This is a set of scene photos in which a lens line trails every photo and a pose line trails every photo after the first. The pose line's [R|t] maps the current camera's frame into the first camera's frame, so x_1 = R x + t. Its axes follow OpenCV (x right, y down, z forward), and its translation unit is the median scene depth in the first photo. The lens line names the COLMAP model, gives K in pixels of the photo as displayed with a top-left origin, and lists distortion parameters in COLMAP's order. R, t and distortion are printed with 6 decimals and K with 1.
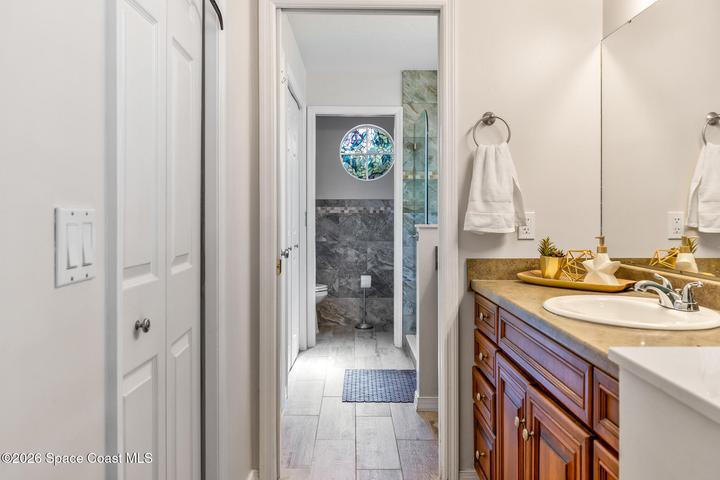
lens RADIAL K [[560.8, 0, 358.4], [0, 560.8, 216.0], [0, 0, 1]] dist [-0.006352, -0.001461]
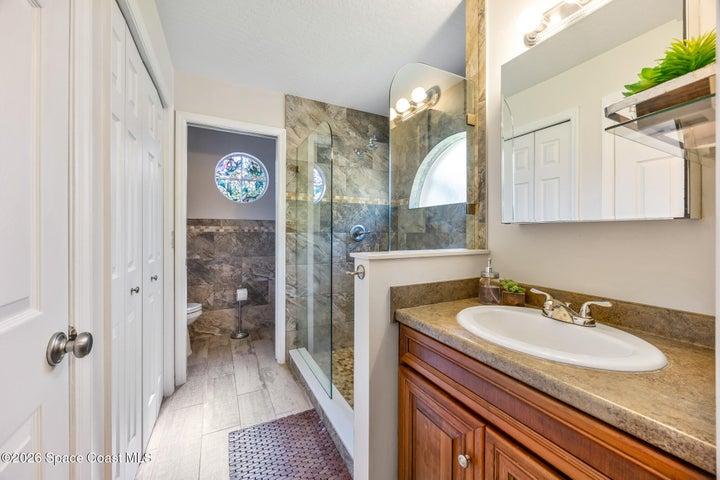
lens RADIAL K [[279.0, 0, 359.9], [0, 279.0, 231.8], [0, 0, 1]] dist [-0.000886, -0.000096]
pose [[0.894467, 0.000593, 0.447133, -0.028255], [-0.000713, 1.000000, 0.000100, -0.006848], [-0.447132, -0.000408, 0.894468, 0.480884]]
